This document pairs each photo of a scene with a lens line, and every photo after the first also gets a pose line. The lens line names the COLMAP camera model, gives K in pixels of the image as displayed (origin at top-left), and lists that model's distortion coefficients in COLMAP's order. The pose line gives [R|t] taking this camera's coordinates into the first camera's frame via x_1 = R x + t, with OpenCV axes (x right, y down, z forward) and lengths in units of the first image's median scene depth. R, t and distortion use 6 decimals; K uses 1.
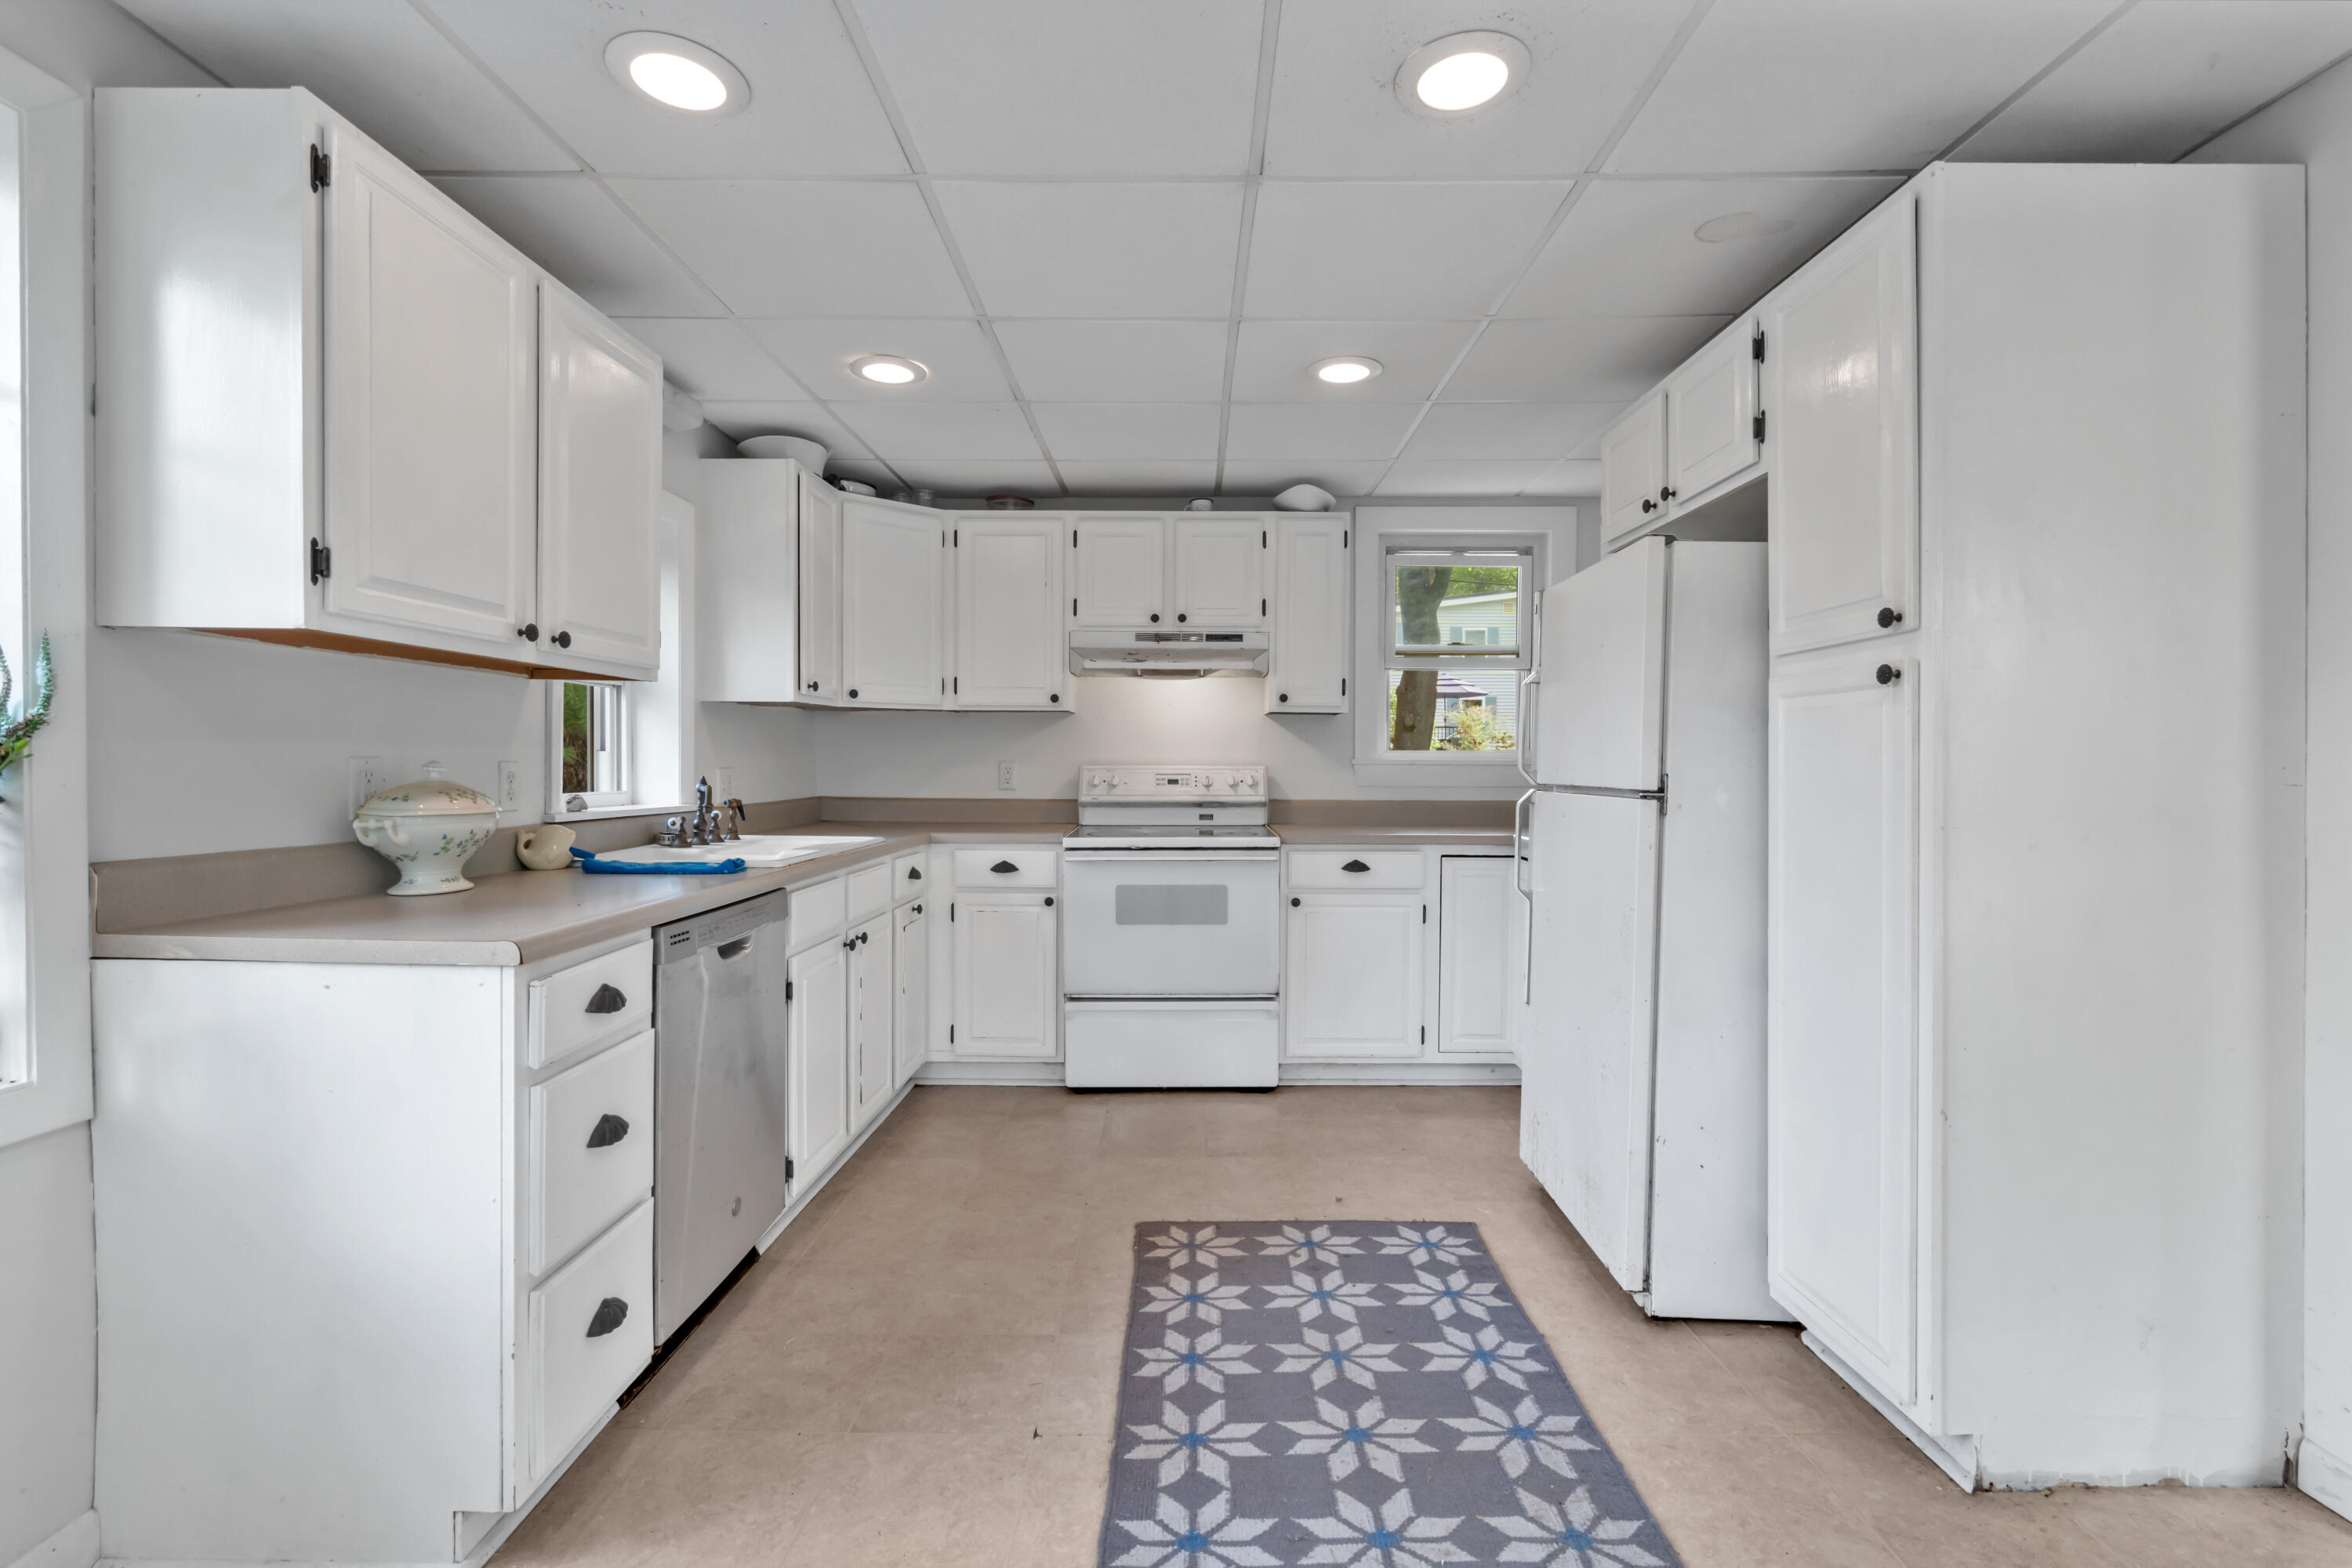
lens RADIAL K [[1056.9, 0, 1126.0], [0, 1056.9, 780.6], [0, 0, 1]] dist [-0.005880, 0.002562]
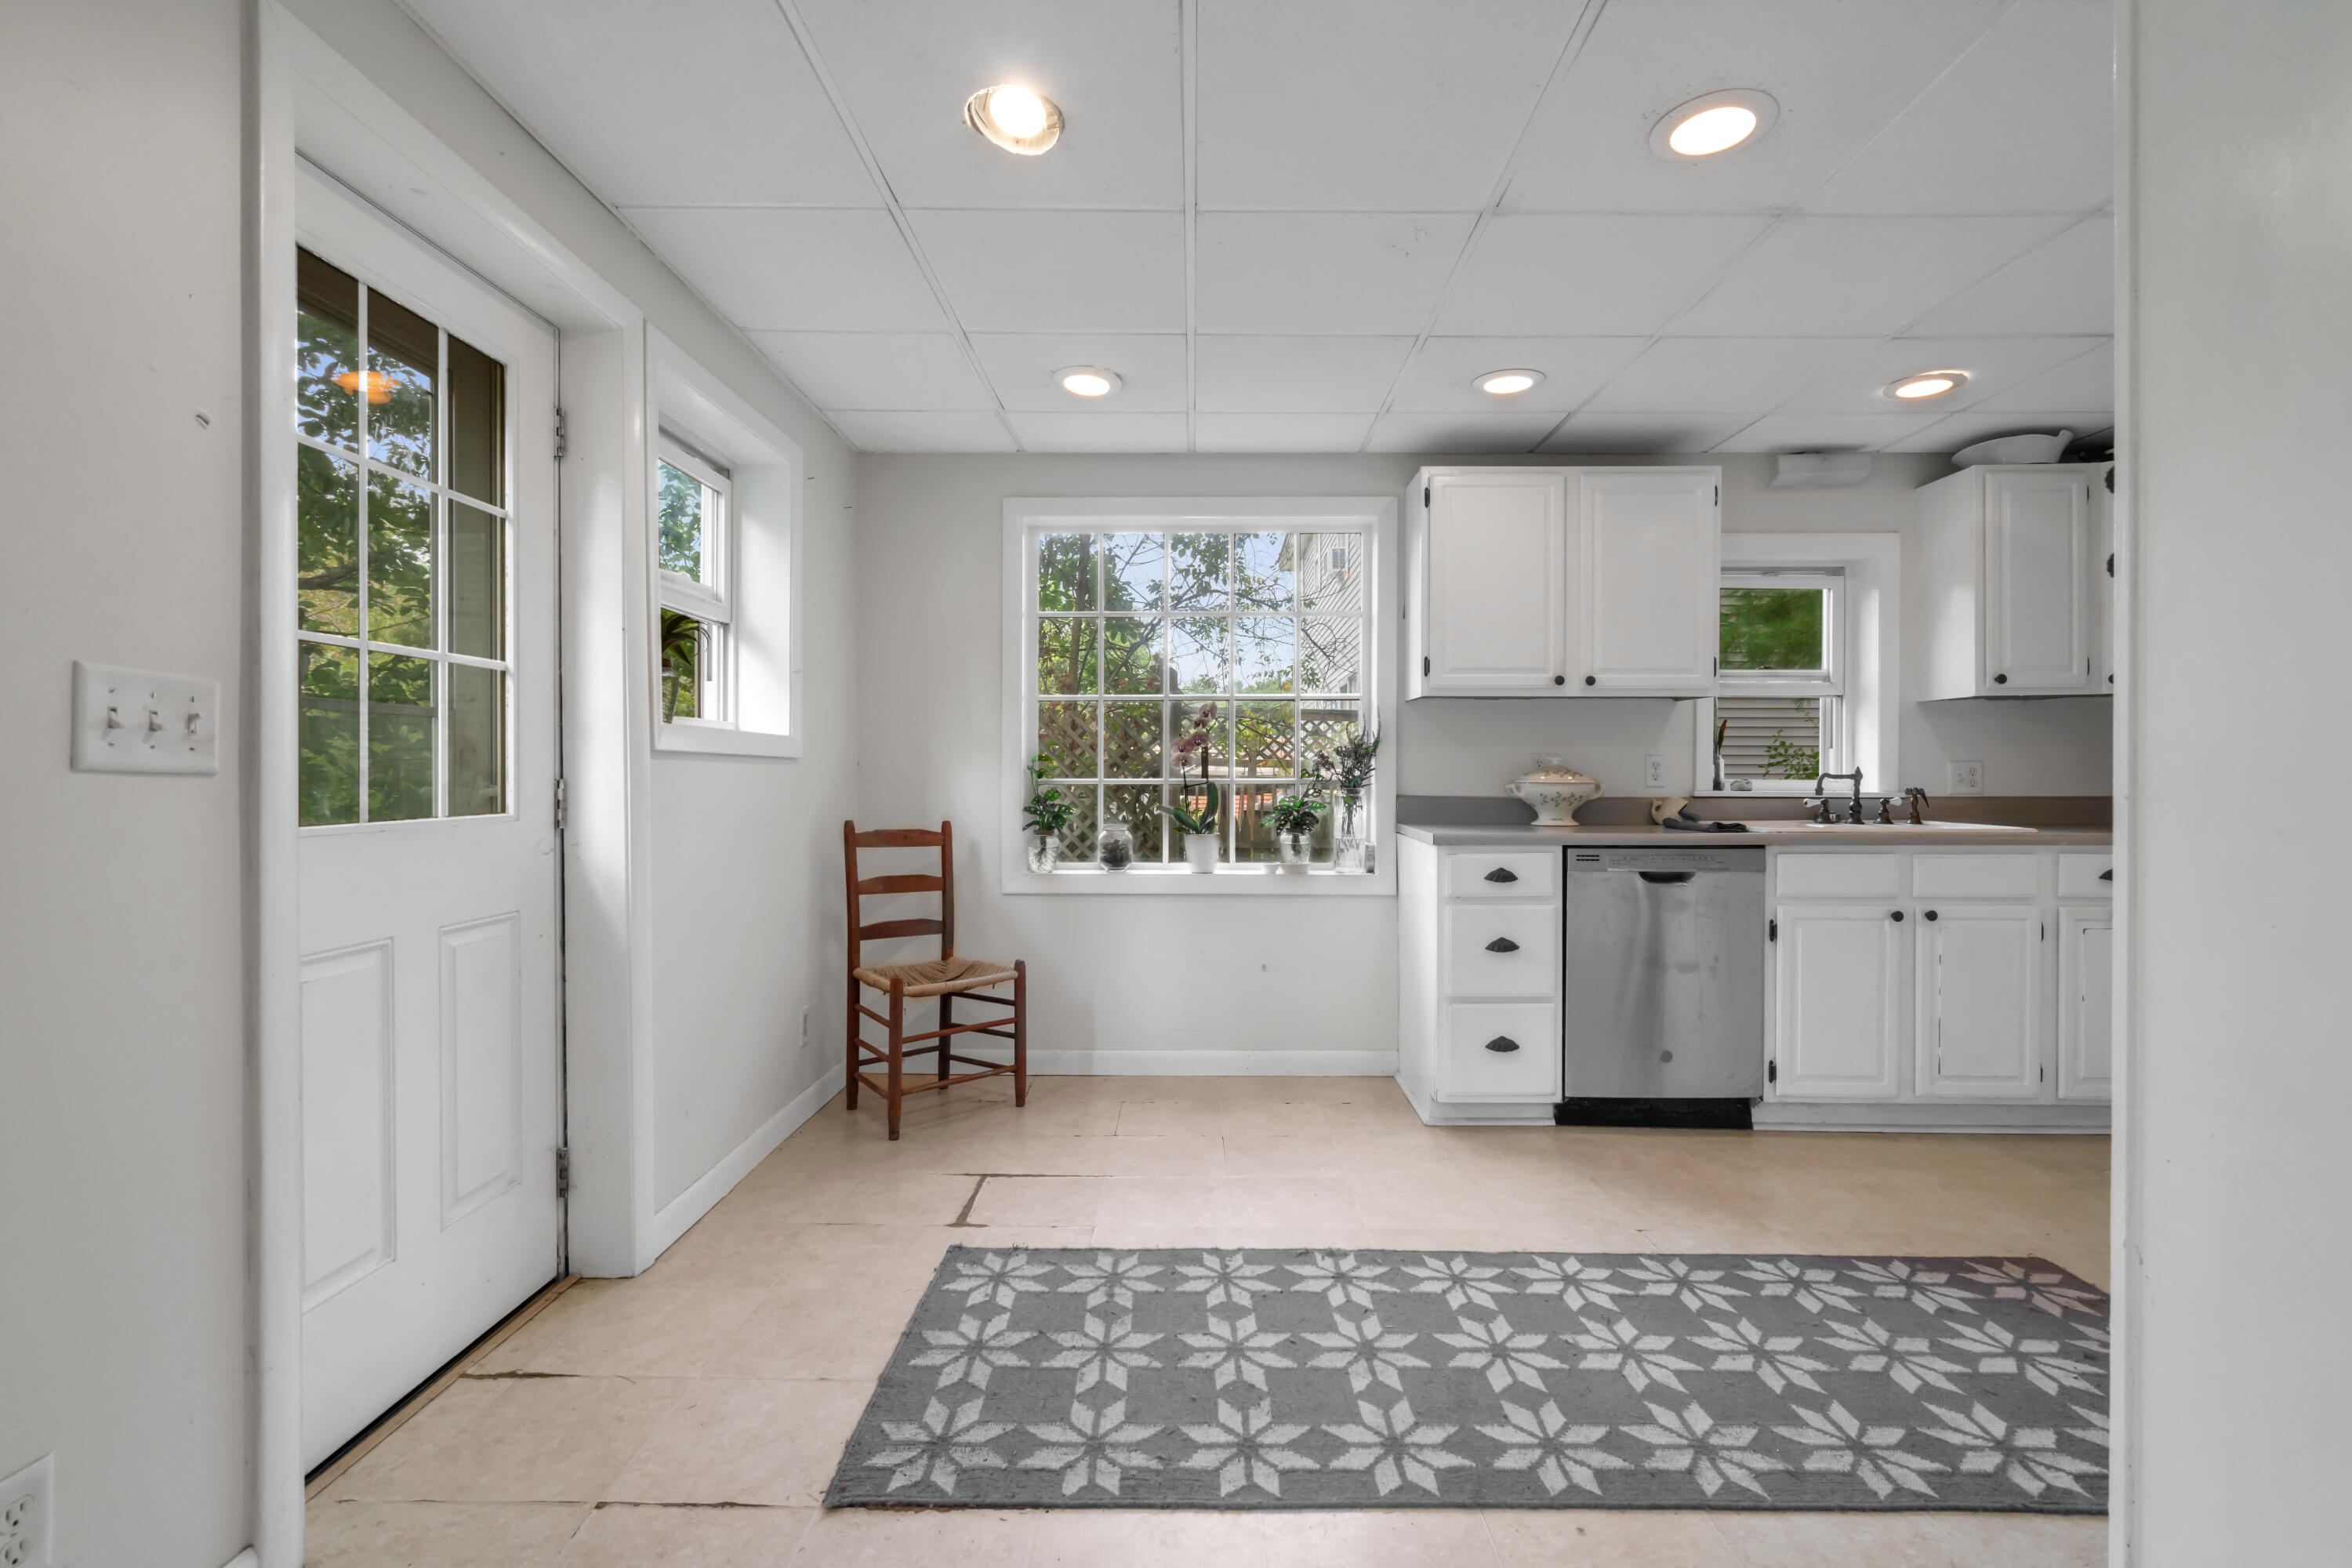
lens RADIAL K [[1056.9, 0, 1228.2], [0, 1056.9, 779.6], [0, 0, 1]] dist [-0.005880, 0.002562]
pose [[0.042347, 0.000422, -0.999103, 0.623739], [-0.018309, 0.999832, -0.000354, 0.019846], [0.998935, 0.018307, 0.042348, 0.192608]]
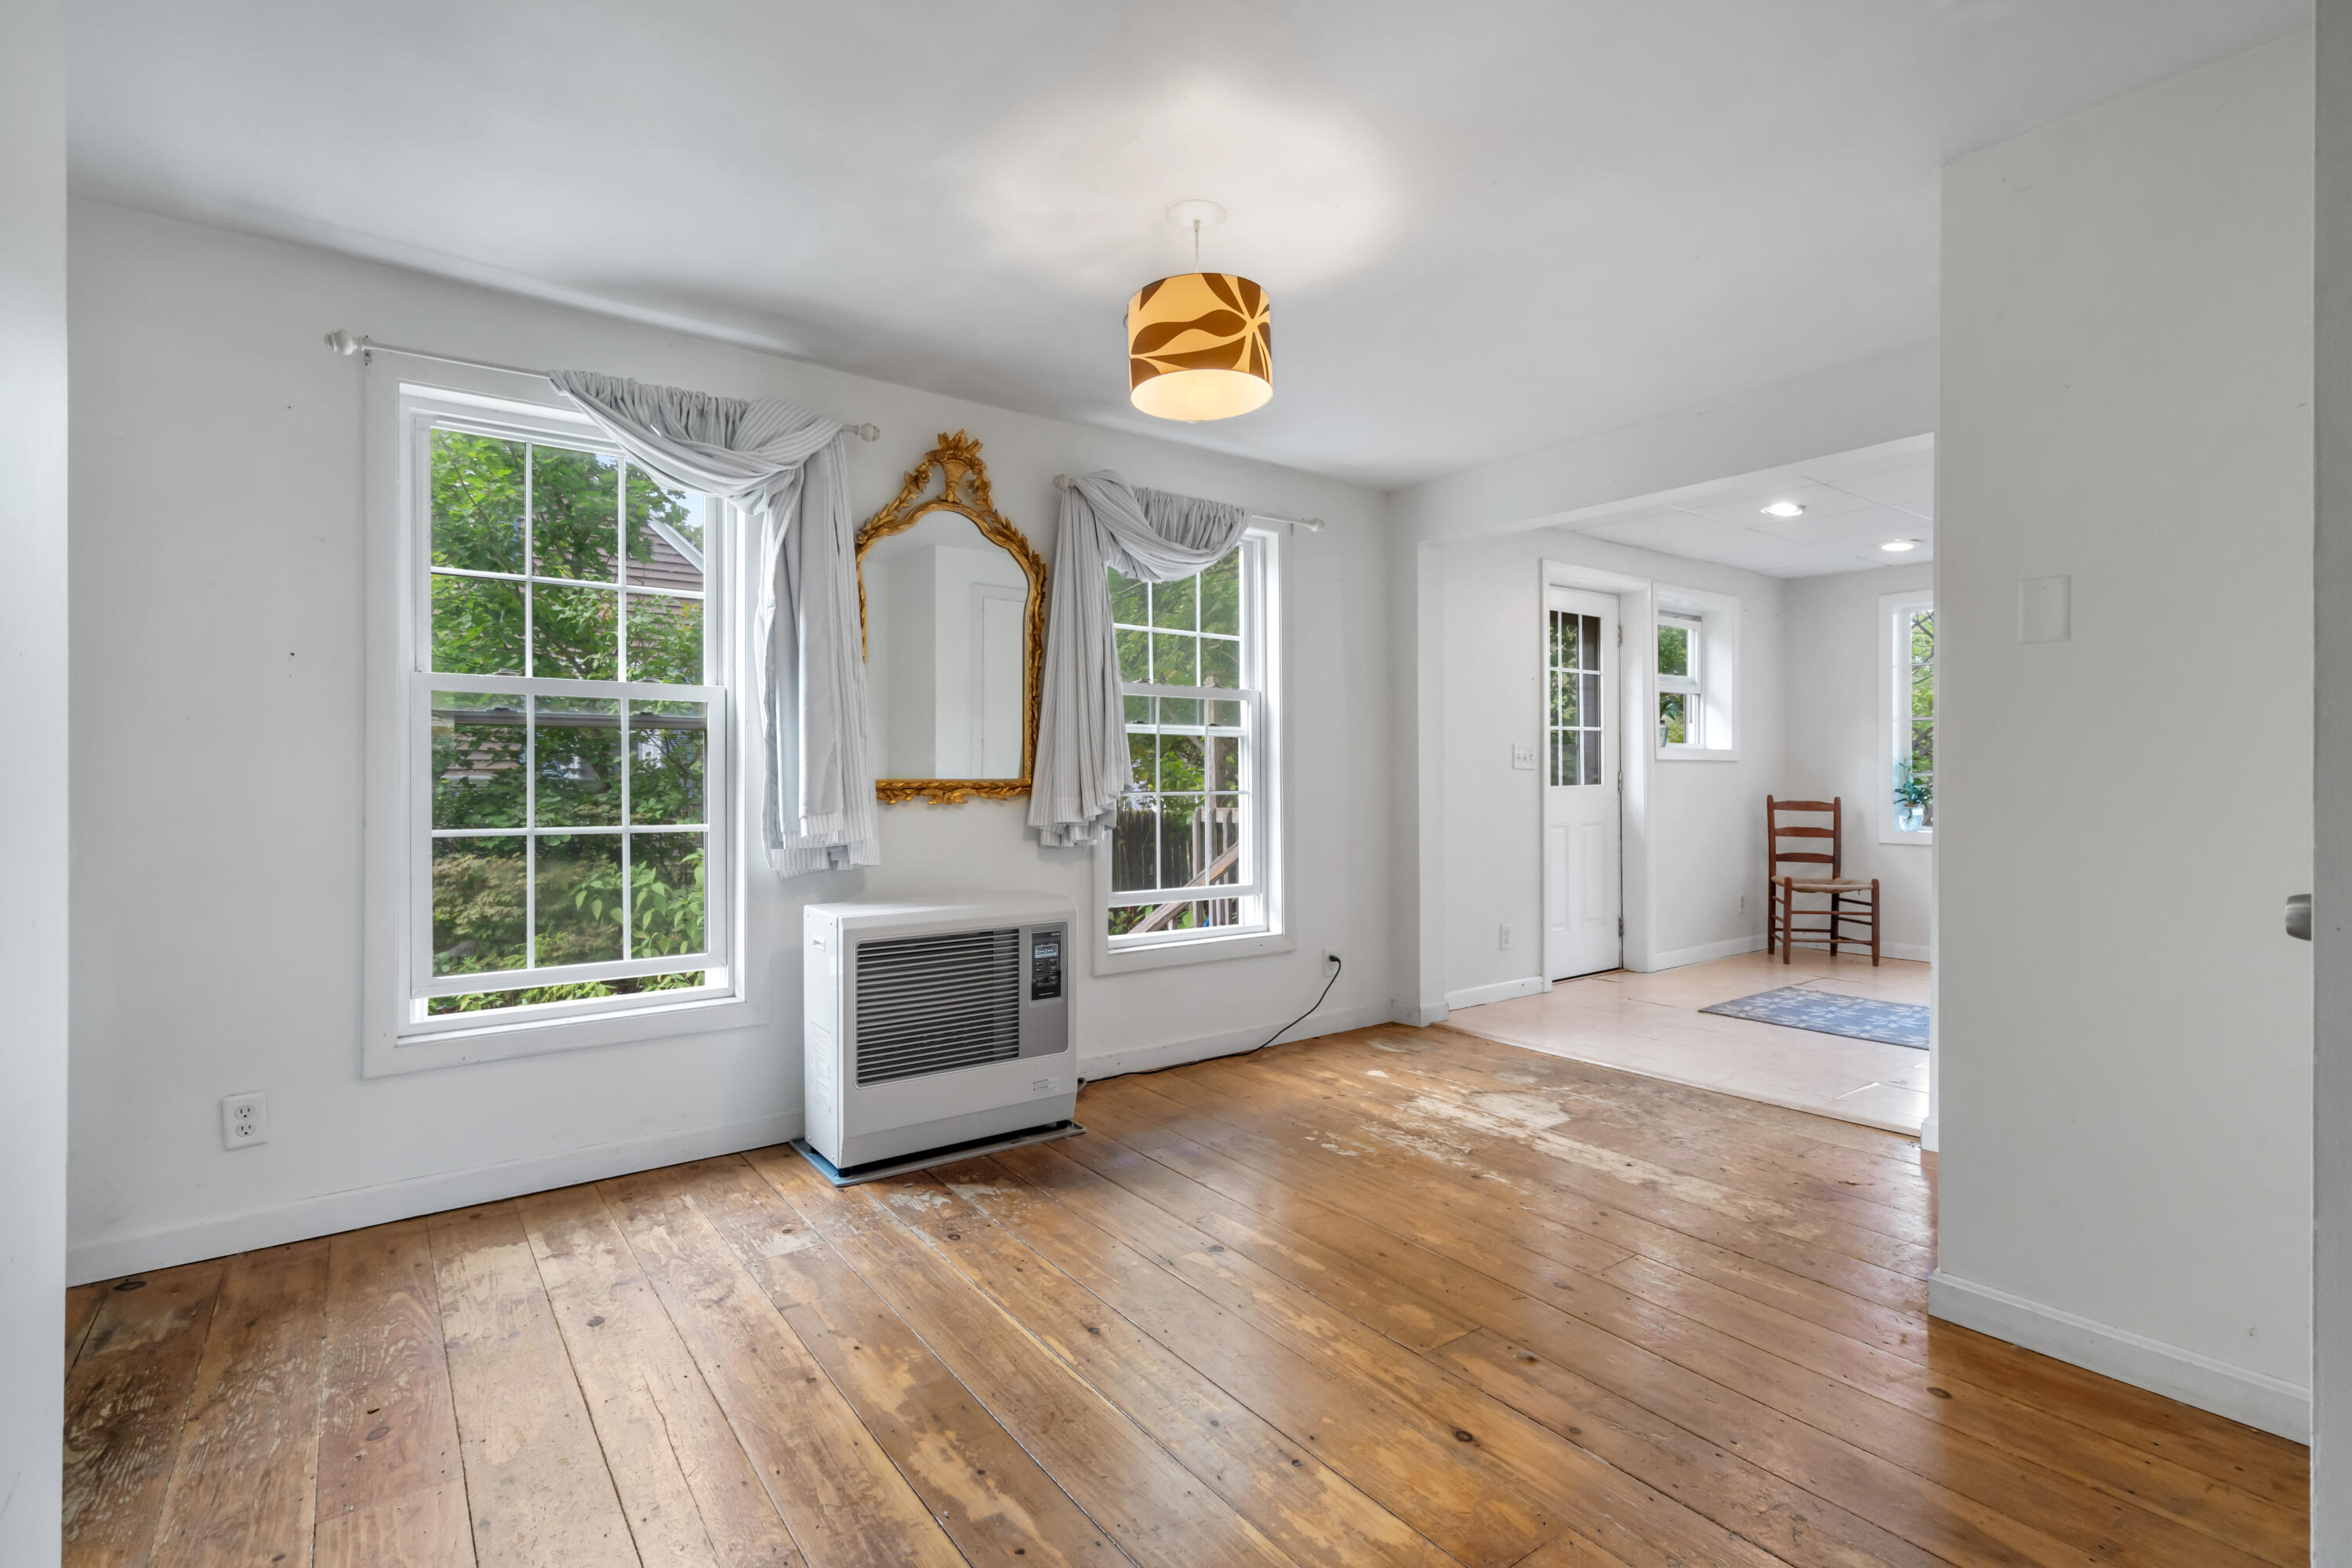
lens RADIAL K [[1118.9, 0, 1184.6], [0, 1118.9, 773.4], [0, 0, 1]] dist [0.003843, 0.000257]
pose [[-0.790019, -0.002638, -0.613077, 1.490264], [-0.006478, 0.999971, 0.004045, 0.026657], [0.613048, 0.007167, -0.790013, 0.725357]]
